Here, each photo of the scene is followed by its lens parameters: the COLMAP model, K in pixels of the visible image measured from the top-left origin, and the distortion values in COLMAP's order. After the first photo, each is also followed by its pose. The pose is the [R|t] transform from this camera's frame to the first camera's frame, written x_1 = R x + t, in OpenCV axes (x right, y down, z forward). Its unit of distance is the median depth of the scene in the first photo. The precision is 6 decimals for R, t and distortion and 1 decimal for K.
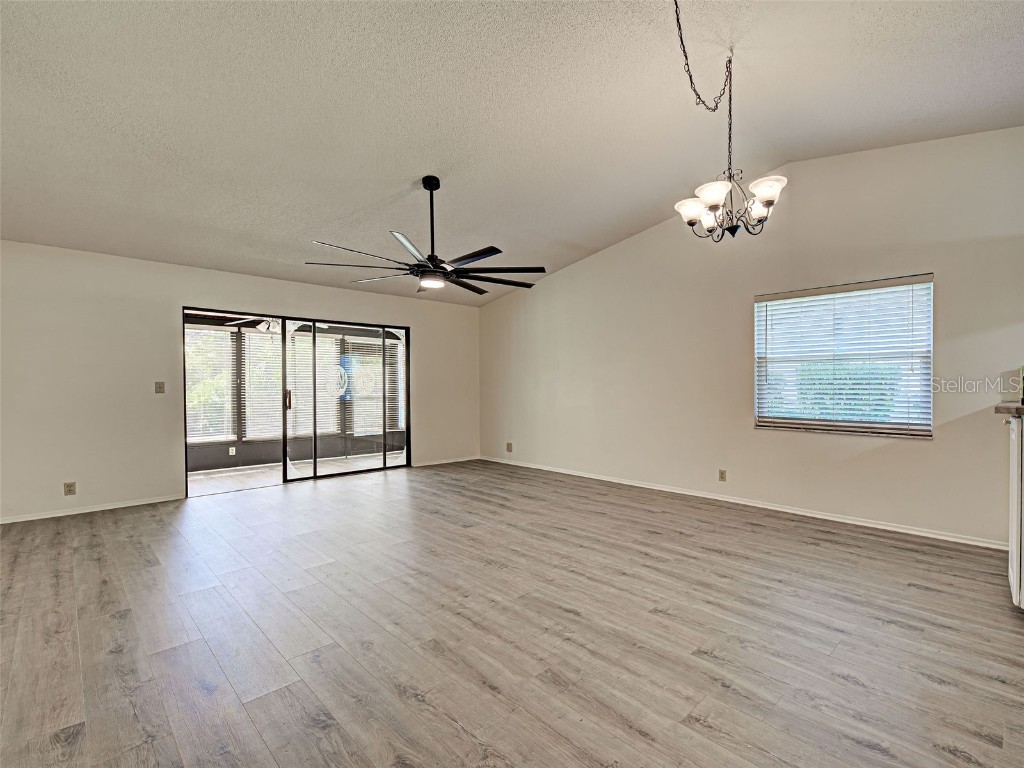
lens RADIAL K [[433.4, 0, 578.5], [0, 433.4, 387.0], [0, 0, 1]] dist [0.001287, -0.000609]
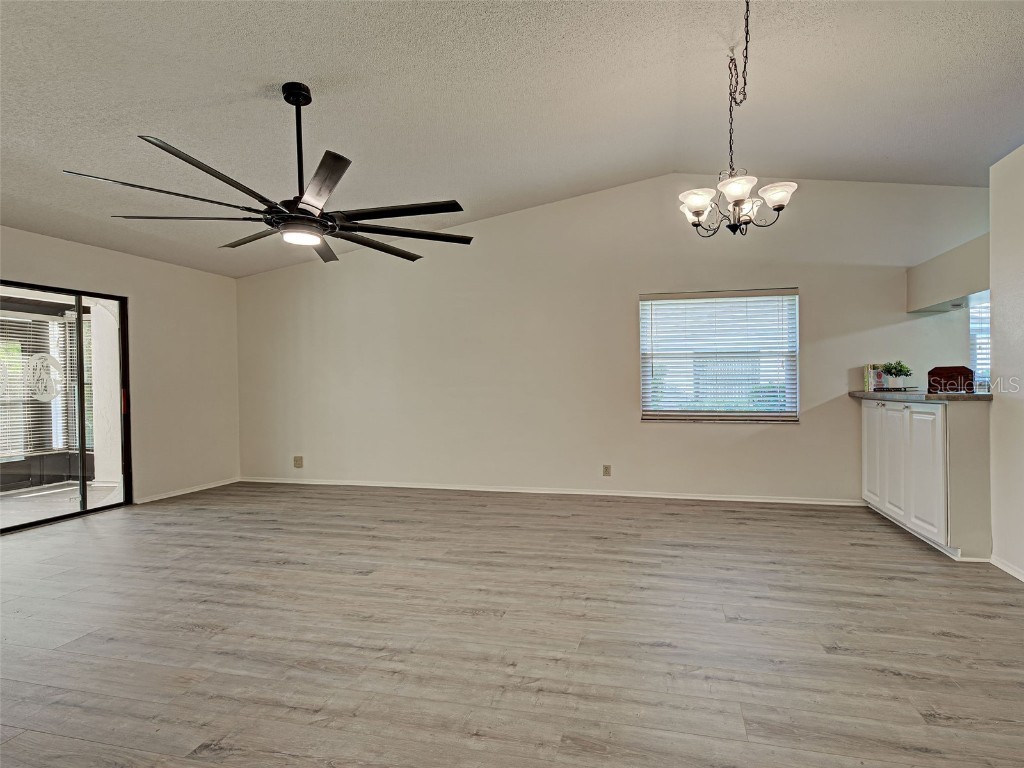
lens RADIAL K [[452.2, 0, 512.0], [0, 452.2, 384.0], [0, 0, 1]] dist [0.002836, 0.000052]
pose [[0.884168, -0.009581, 0.467071, -0.444567], [0.008928, 0.999954, 0.003610, -0.002385], [-0.467084, 0.000978, 0.884213, 0.222816]]
